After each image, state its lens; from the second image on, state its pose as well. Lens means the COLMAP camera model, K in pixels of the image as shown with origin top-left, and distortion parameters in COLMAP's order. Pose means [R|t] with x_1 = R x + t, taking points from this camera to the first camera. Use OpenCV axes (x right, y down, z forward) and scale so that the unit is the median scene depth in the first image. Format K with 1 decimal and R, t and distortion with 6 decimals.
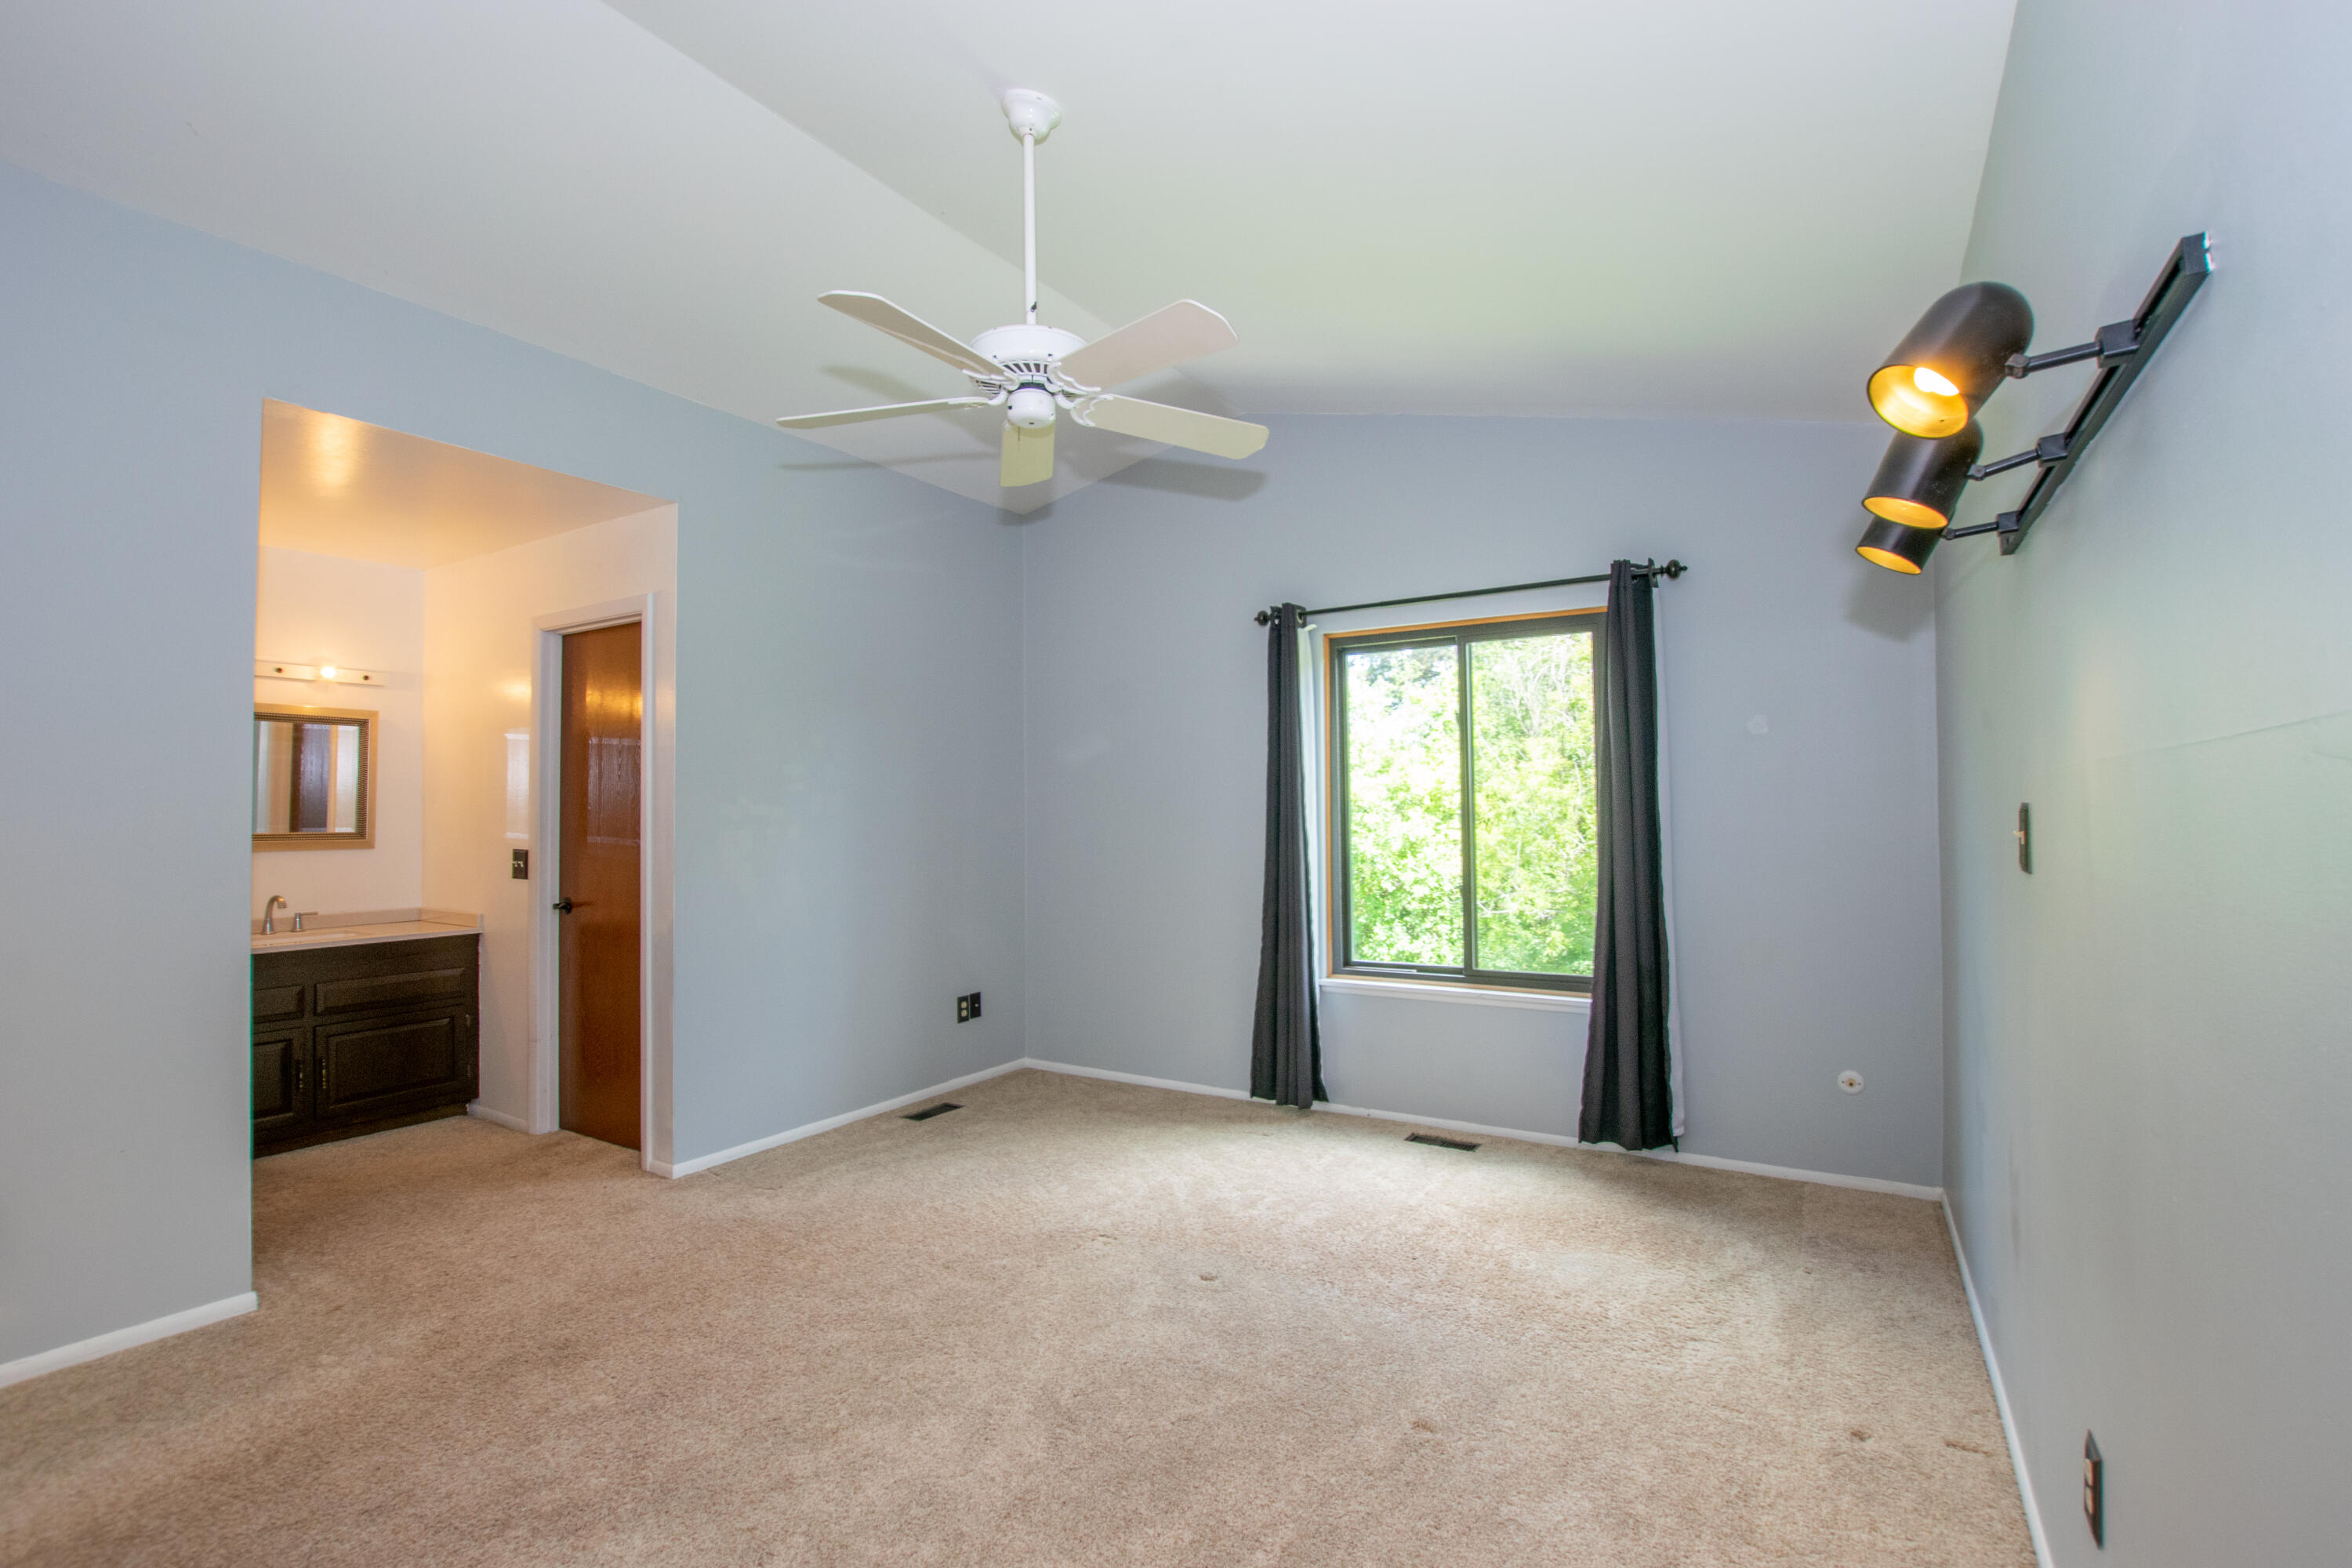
lens RADIAL K [[1071.0, 0, 1176.0], [0, 1071.0, 784.0], [0, 0, 1]] dist [-0.030617, 0.000151]
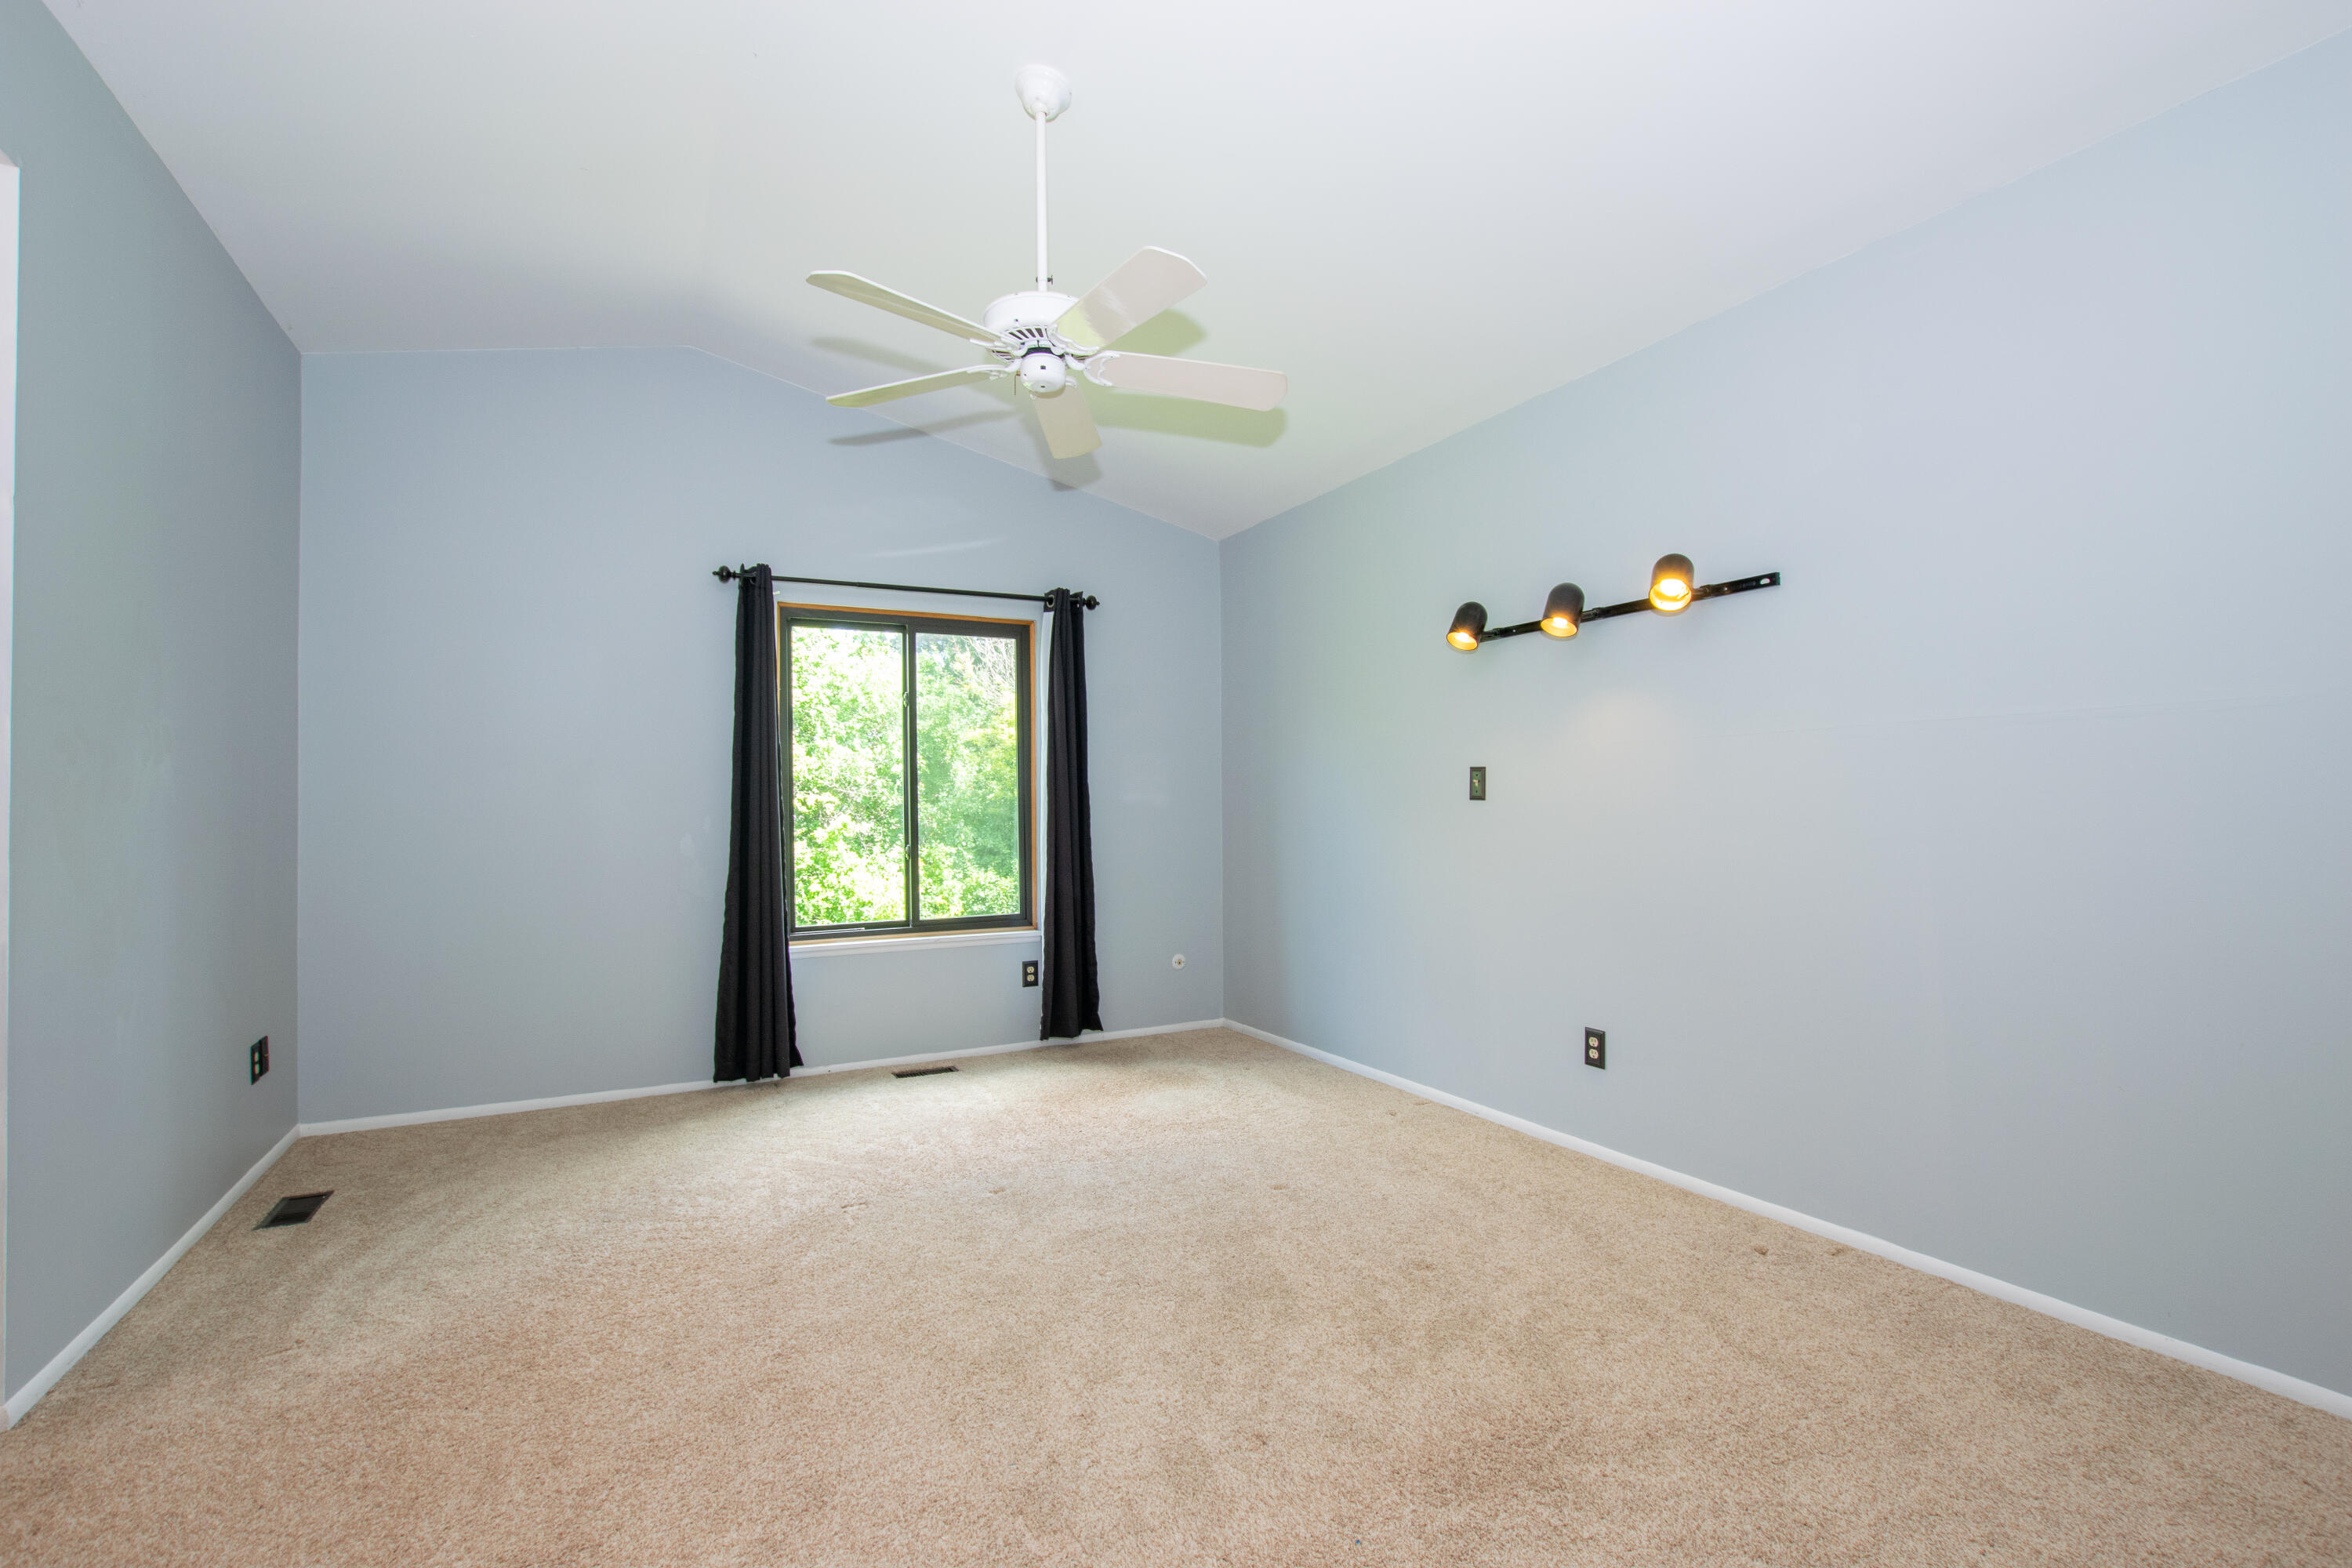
lens RADIAL K [[1046.9, 0, 1180.6], [0, 1046.9, 795.7], [0, 0, 1]] dist [-0.030780, -0.000142]
pose [[0.503861, 0.006881, 0.863757, -0.607243], [-0.020251, 0.999788, 0.003849, 0.034730], [-0.863547, -0.019431, 0.503893, 0.224993]]
